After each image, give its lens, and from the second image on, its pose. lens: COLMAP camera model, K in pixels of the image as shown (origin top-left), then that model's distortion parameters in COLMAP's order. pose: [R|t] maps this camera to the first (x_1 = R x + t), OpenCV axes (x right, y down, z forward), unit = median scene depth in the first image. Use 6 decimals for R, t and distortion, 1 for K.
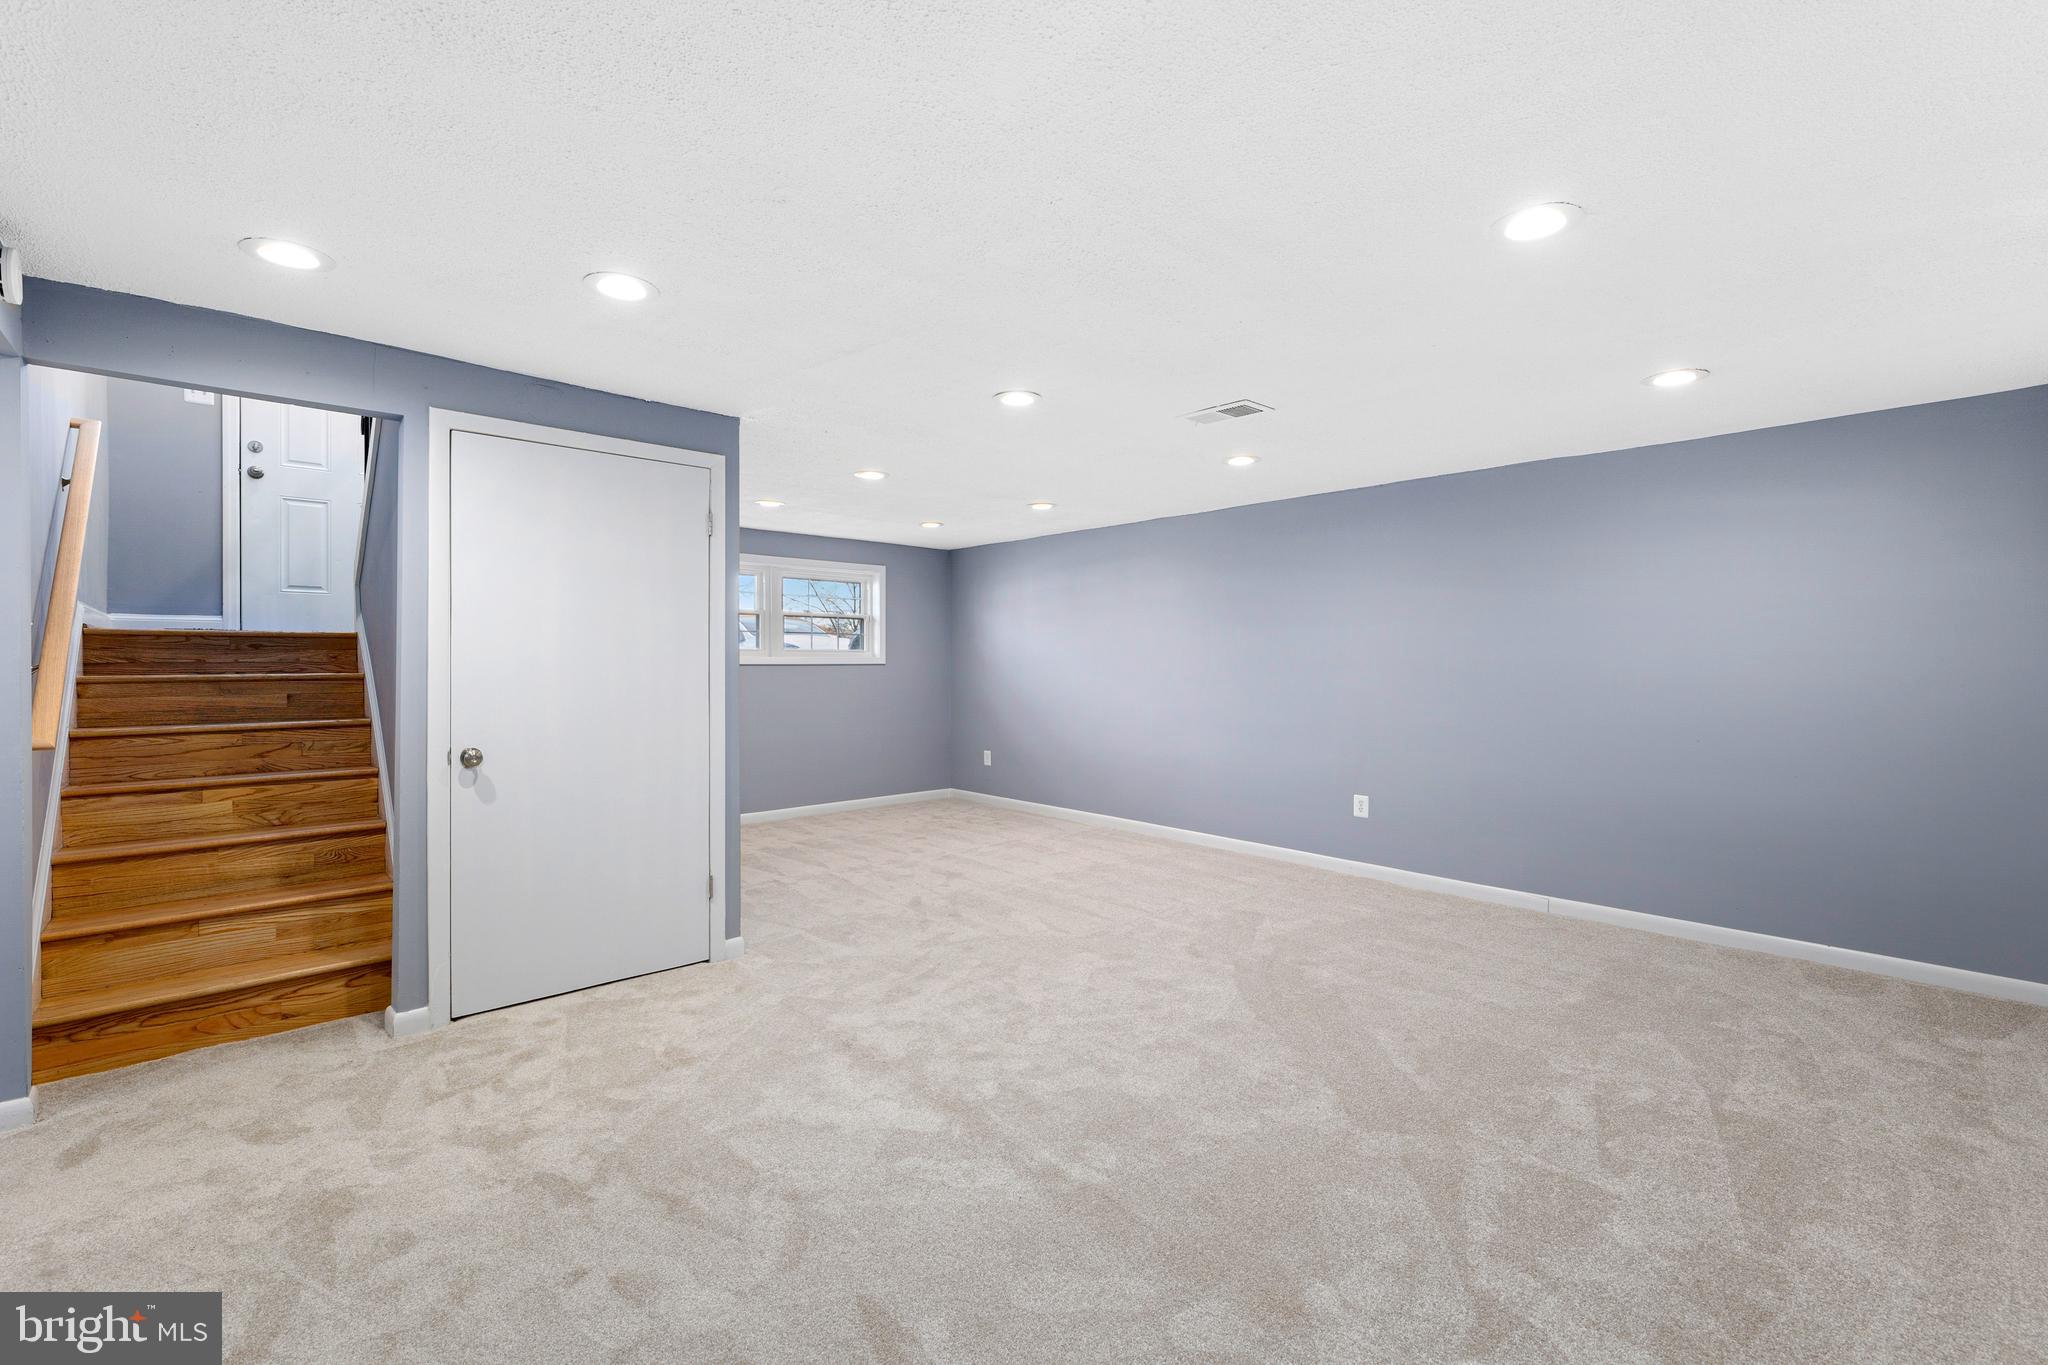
lens RADIAL K [[849.6, 0, 1021.0], [0, 849.6, 671.8], [0, 0, 1]] dist [-0.000475, -0.000603]
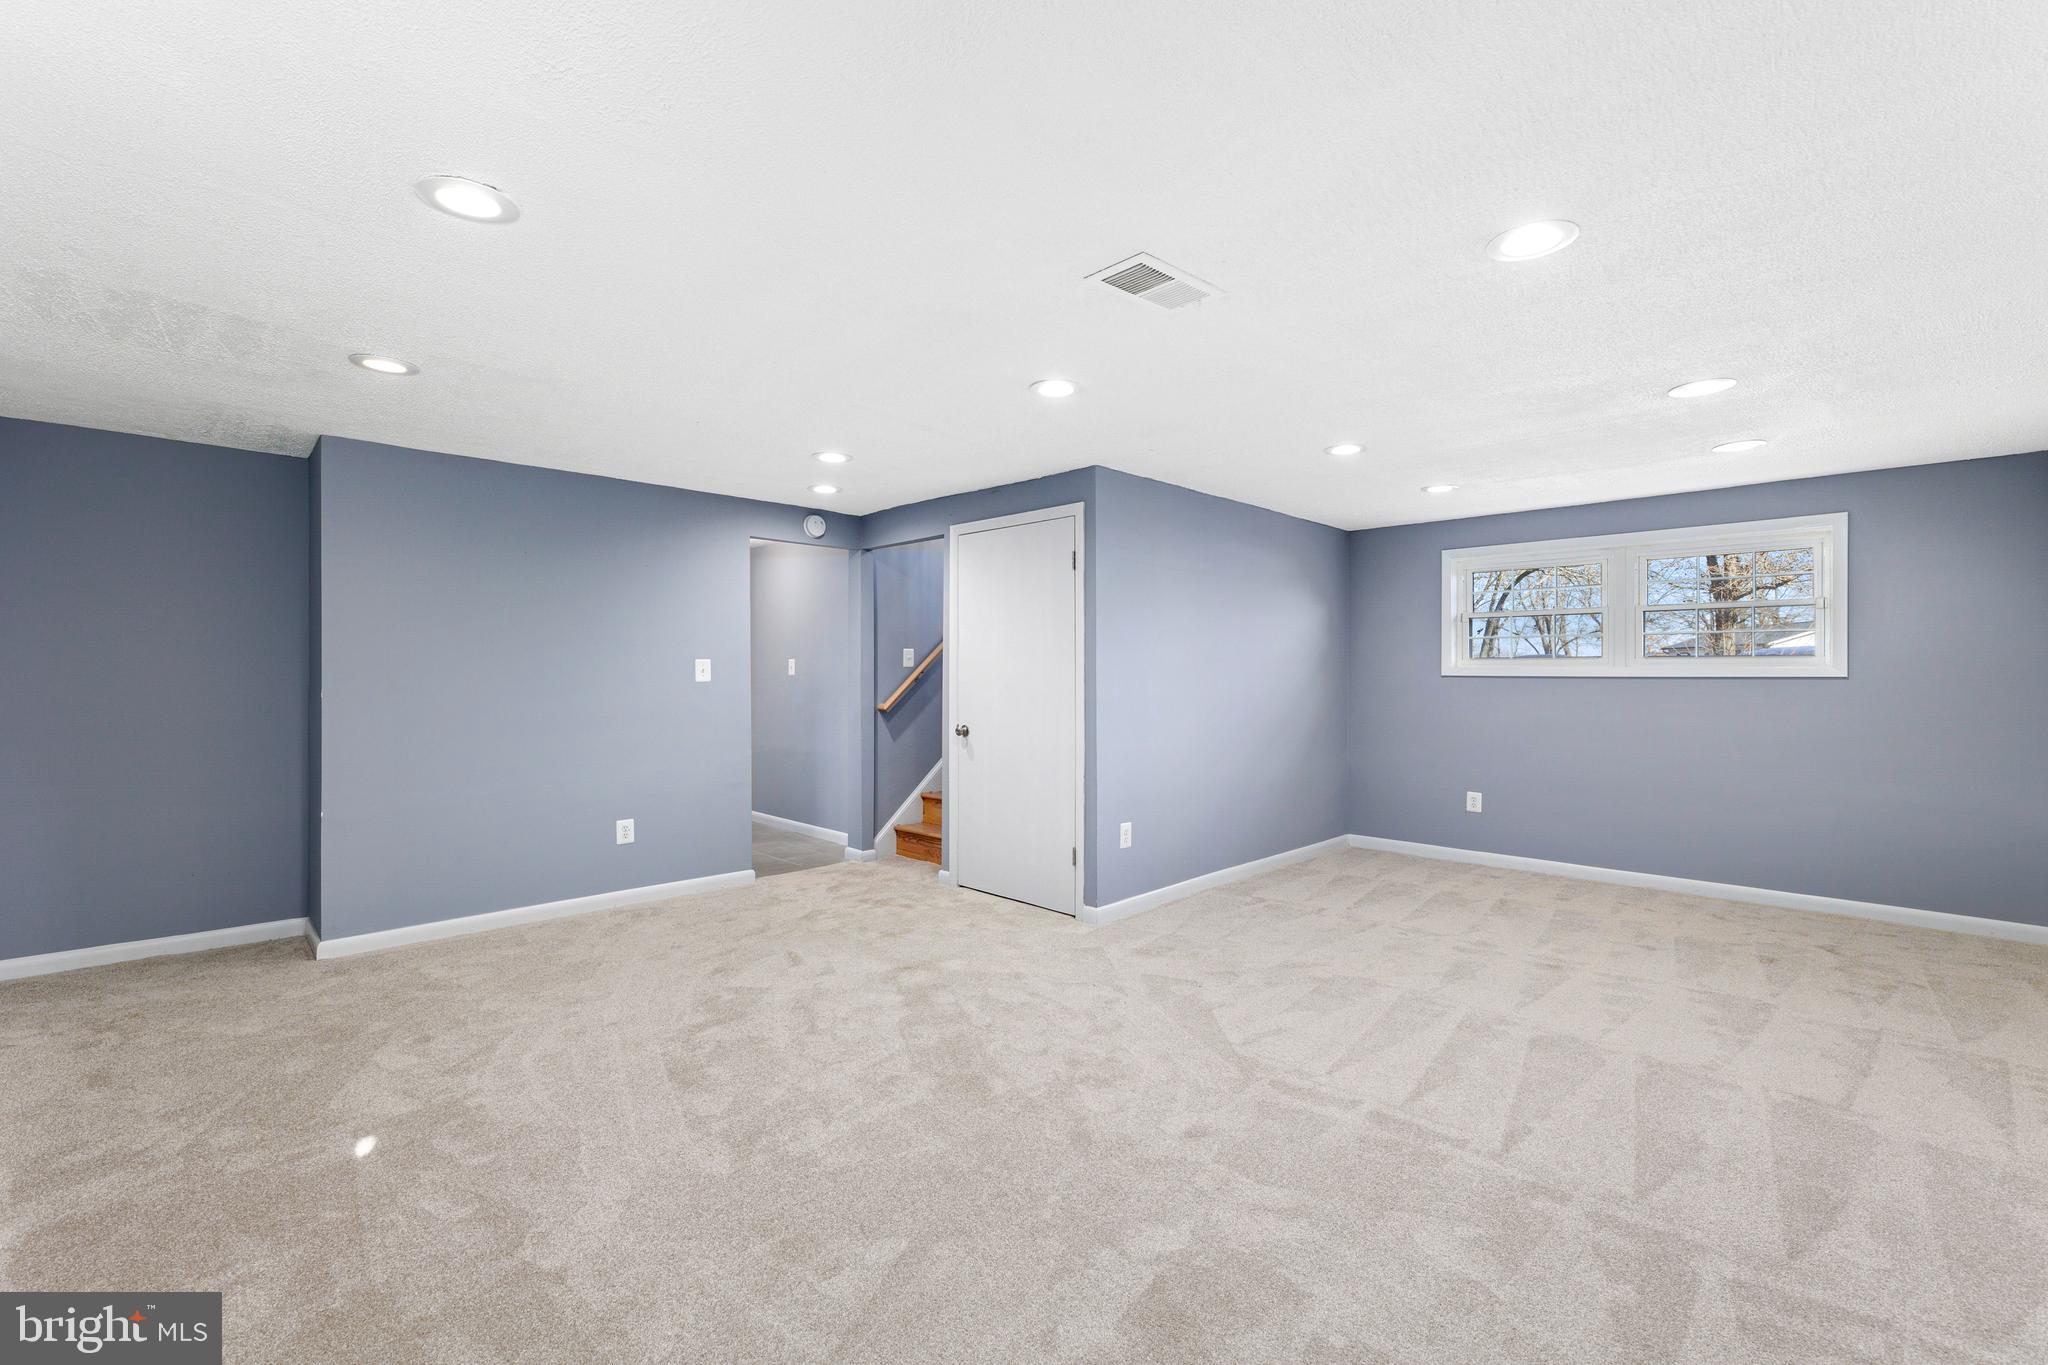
lens RADIAL K [[849.6, 0, 1021.0], [0, 849.6, 671.8], [0, 0, 1]] dist [-0.000475, -0.000603]
pose [[0.059438, 0.004196, -0.998223, 0.900388], [-0.013344, 0.999905, 0.003409, -0.017166], [0.998143, 0.013118, 0.059489, 0.893162]]
